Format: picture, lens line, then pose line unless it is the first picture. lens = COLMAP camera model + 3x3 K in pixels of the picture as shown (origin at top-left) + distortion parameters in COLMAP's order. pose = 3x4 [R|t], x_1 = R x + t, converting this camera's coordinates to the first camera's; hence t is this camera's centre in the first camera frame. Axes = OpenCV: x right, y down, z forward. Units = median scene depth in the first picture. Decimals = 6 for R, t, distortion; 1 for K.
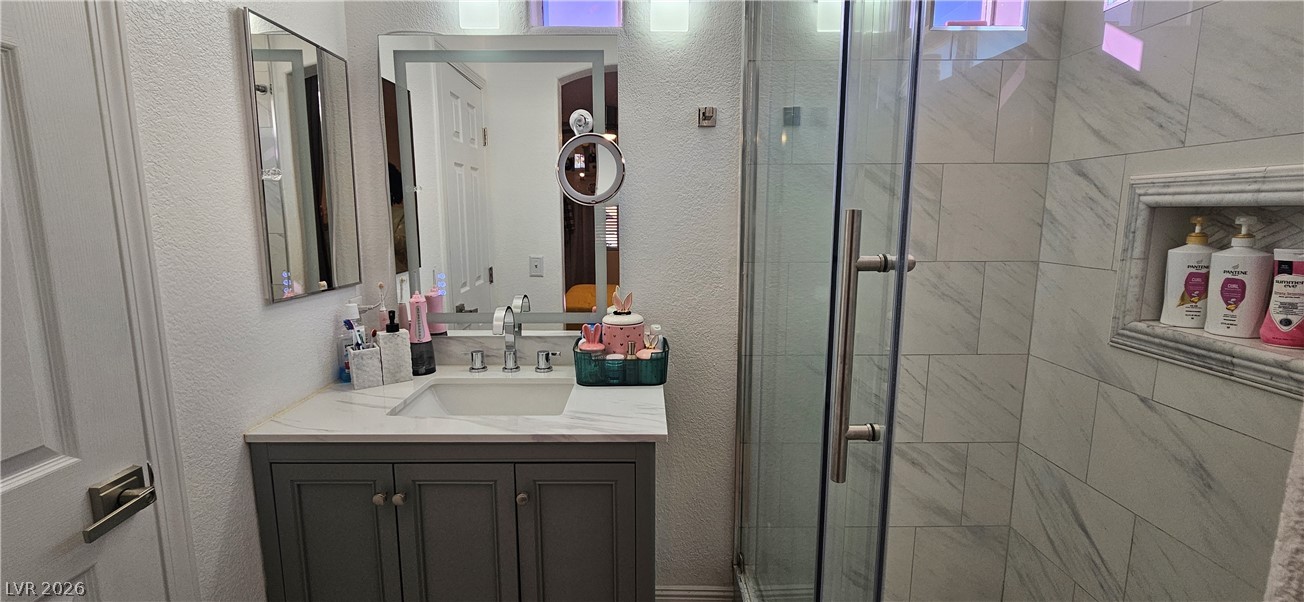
lens RADIAL K [[519.9, 0, 651.7], [0, 519.9, 296.7], [0, 0, 1]] dist [0.013966, 0.000054]
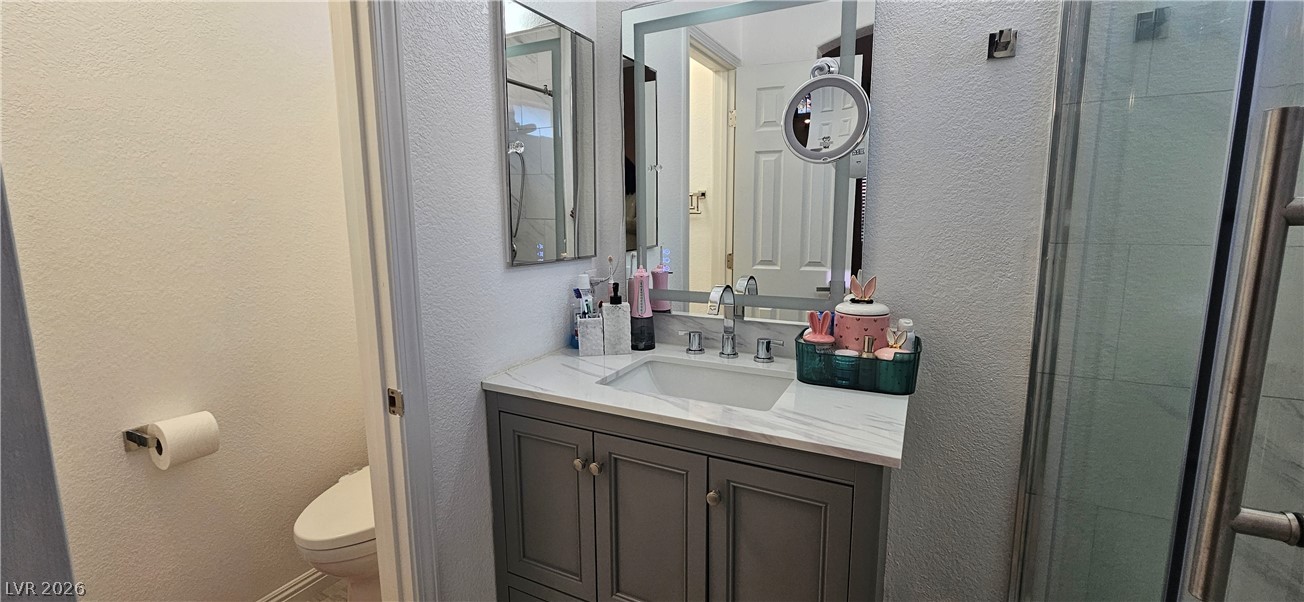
lens RADIAL K [[539.1, 0, 647.8], [0, 539.1, 294.7], [0, 0, 1]] dist [-0.000156, 0.000196]
pose [[0.887830, 0.061064, -0.456103, 0.033334], [-0.057487, 0.998110, 0.021726, 0.023197], [0.456568, 0.006931, 0.889662, 0.099663]]
